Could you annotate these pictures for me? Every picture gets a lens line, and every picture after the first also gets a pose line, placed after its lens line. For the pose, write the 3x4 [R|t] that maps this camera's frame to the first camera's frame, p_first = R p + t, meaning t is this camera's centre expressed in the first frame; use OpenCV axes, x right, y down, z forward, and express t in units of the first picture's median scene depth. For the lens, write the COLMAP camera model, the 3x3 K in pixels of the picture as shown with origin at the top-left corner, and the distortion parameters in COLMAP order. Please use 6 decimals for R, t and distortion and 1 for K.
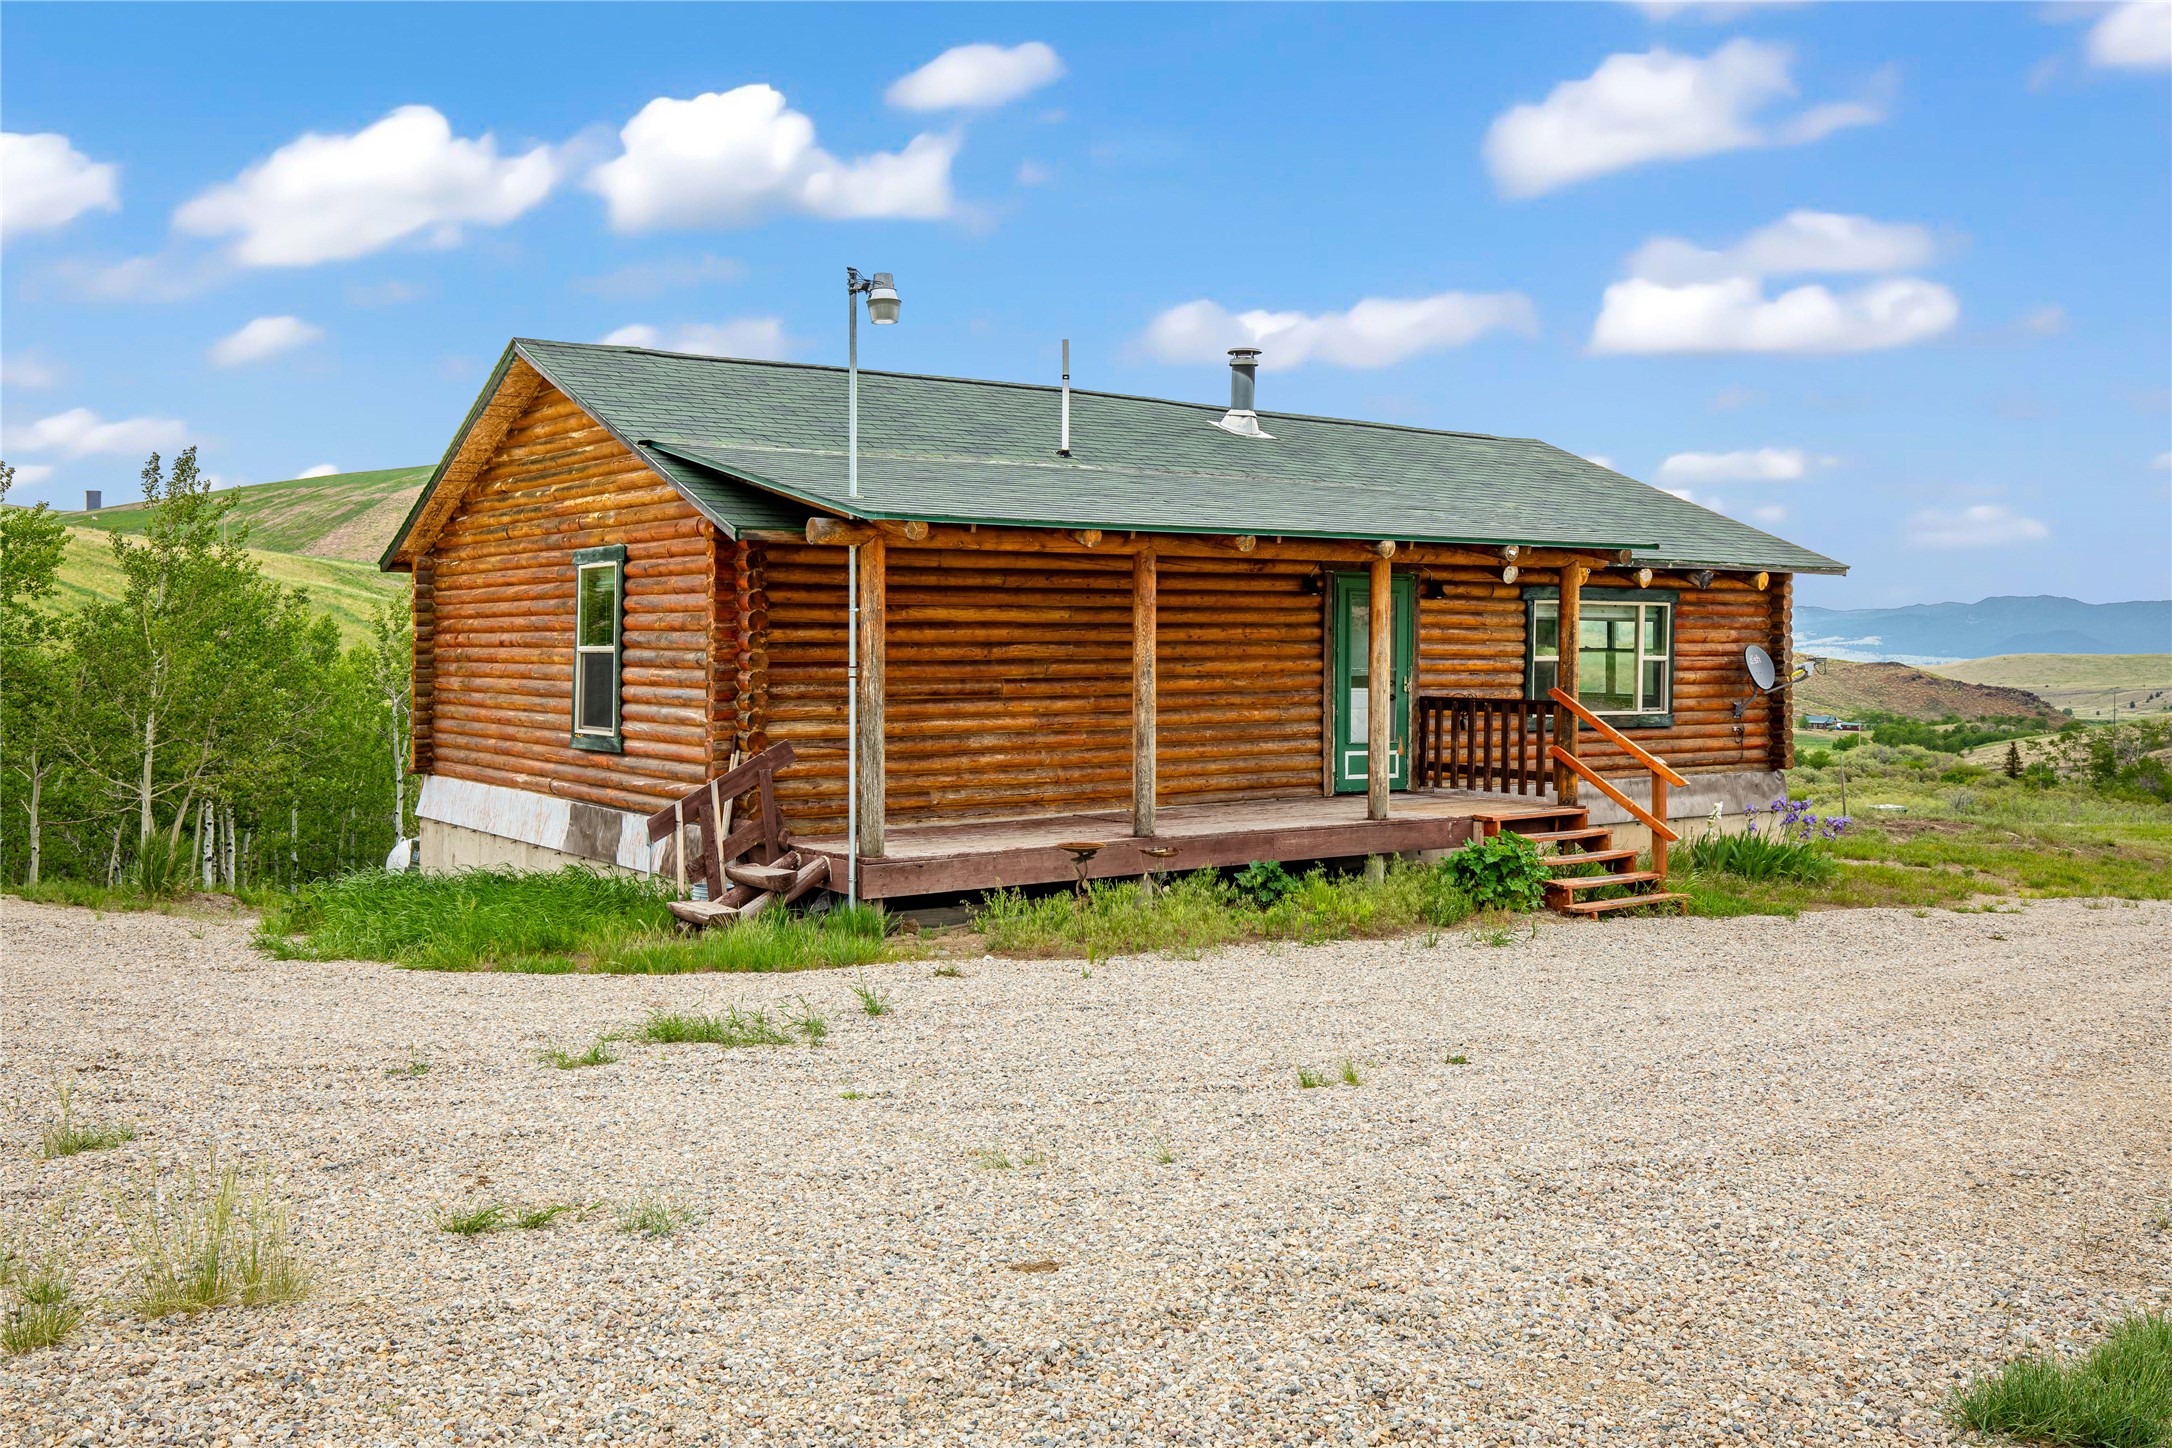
lens RADIAL K [[1890.2, 0, 1089.3], [0, 1890.2, 812.6], [0, 0, 1]] dist [0.055258, 0.009194]
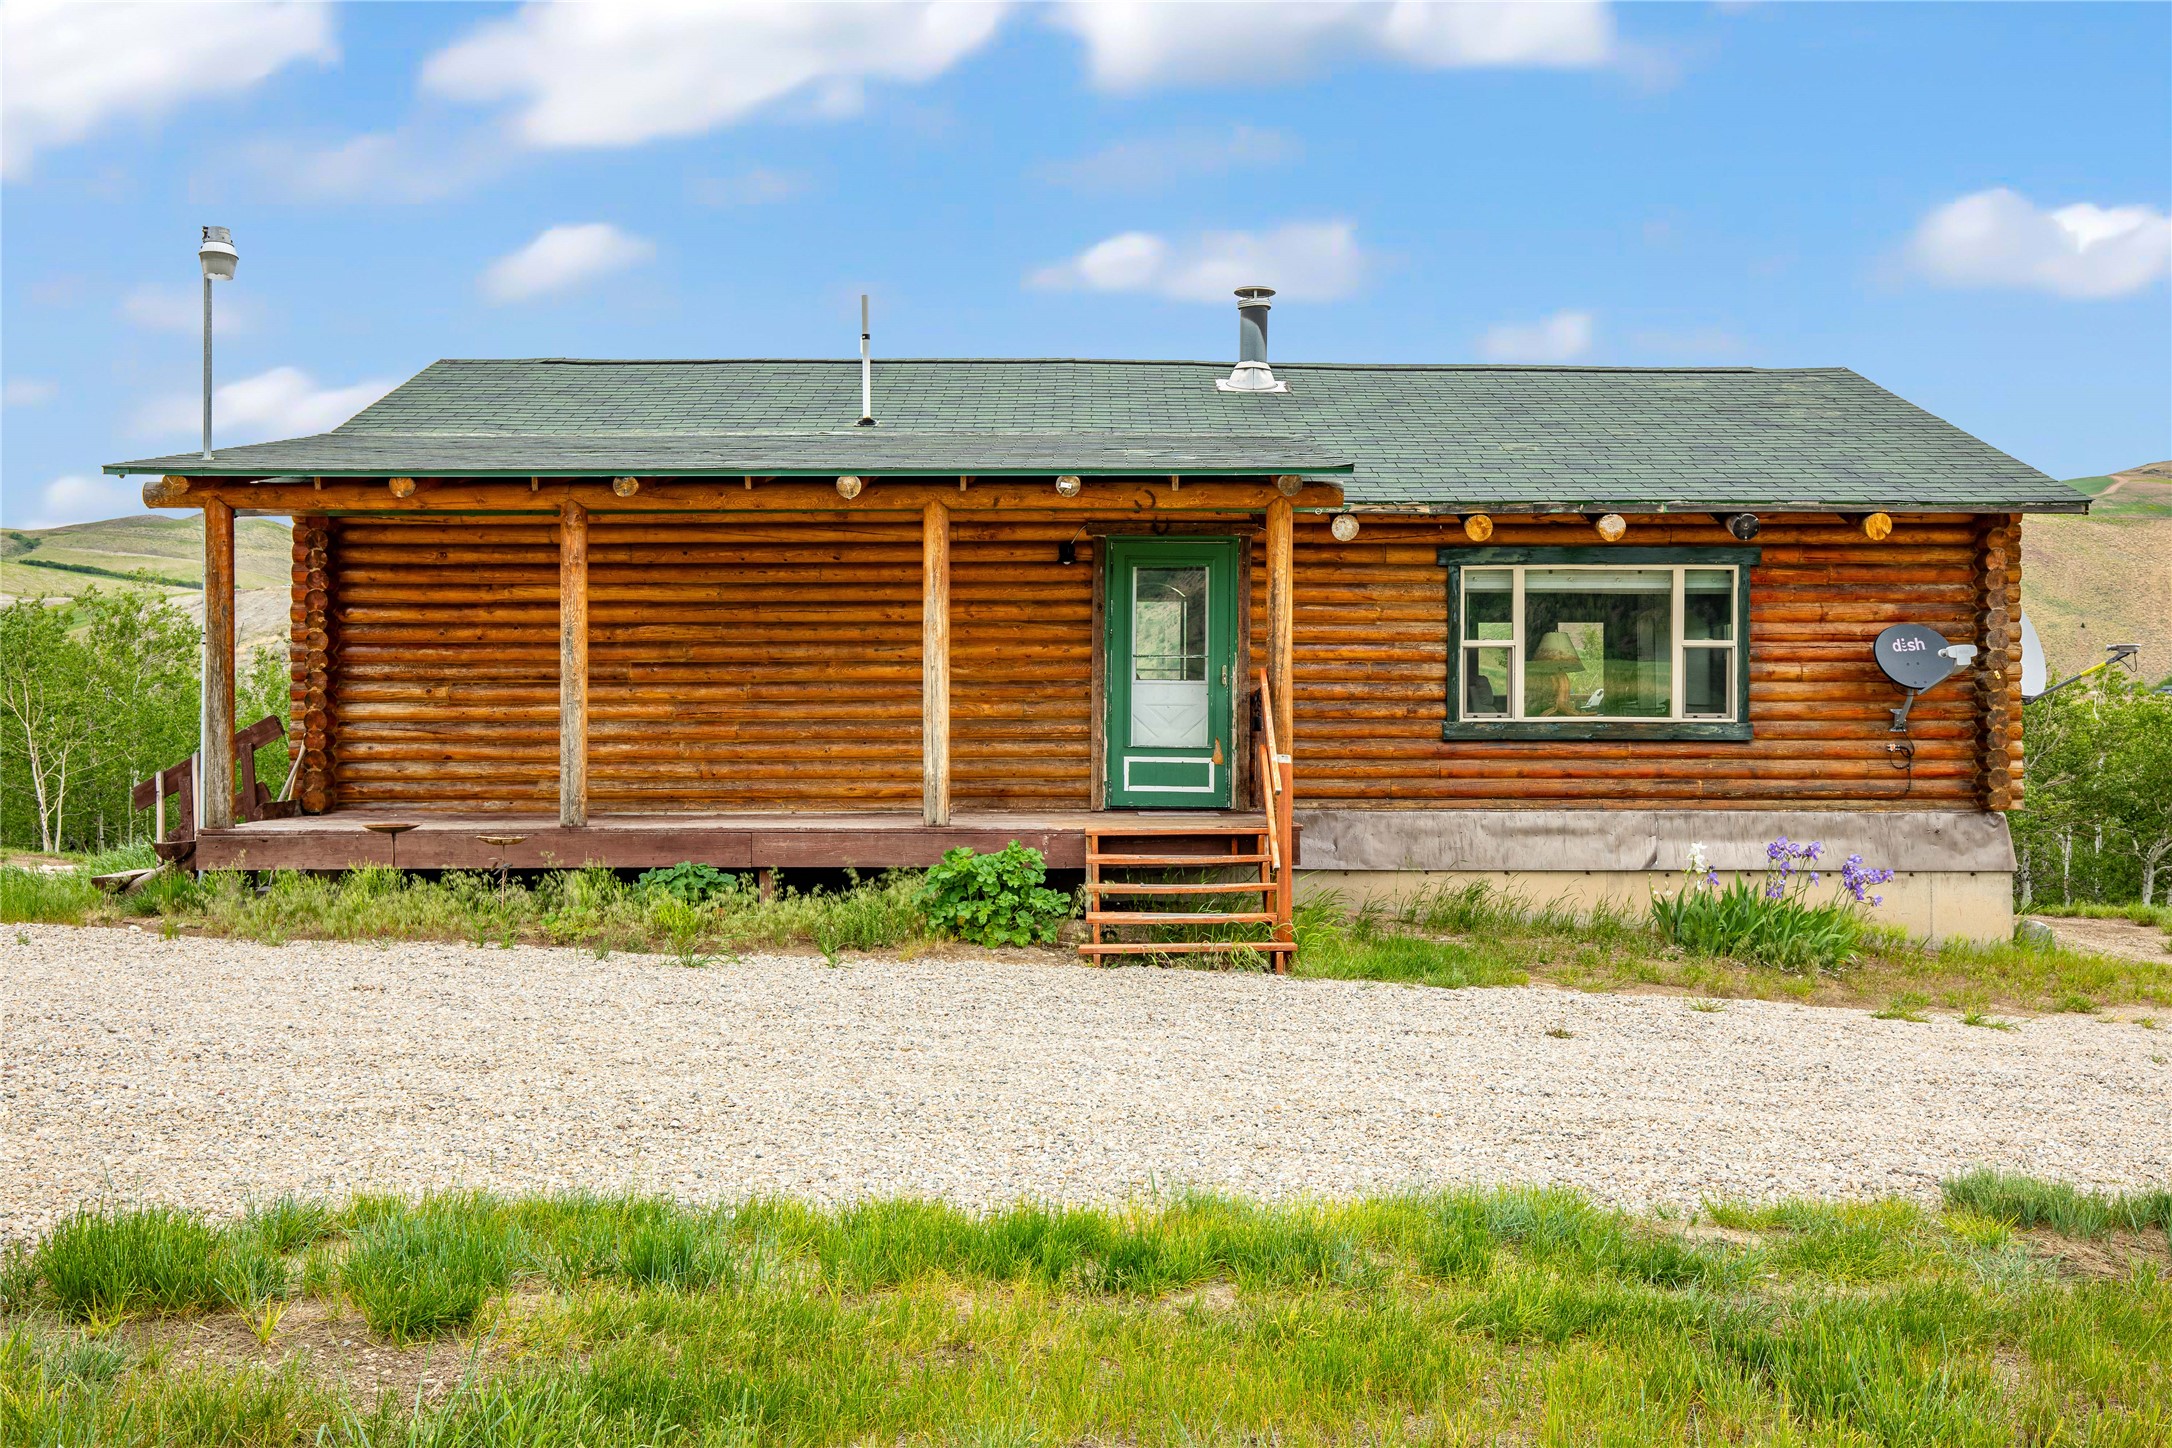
lens RADIAL K [[1890.2, 0, 1089.3], [0, 1890.2, 812.6], [0, 0, 1]] dist [0.055258, 0.009194]
pose [[0.820035, 0.024522, -0.571788, 0.605007], [-0.049584, 0.998369, -0.028295, 0.015696], [0.570162, 0.051554, 0.819913, 0.337325]]
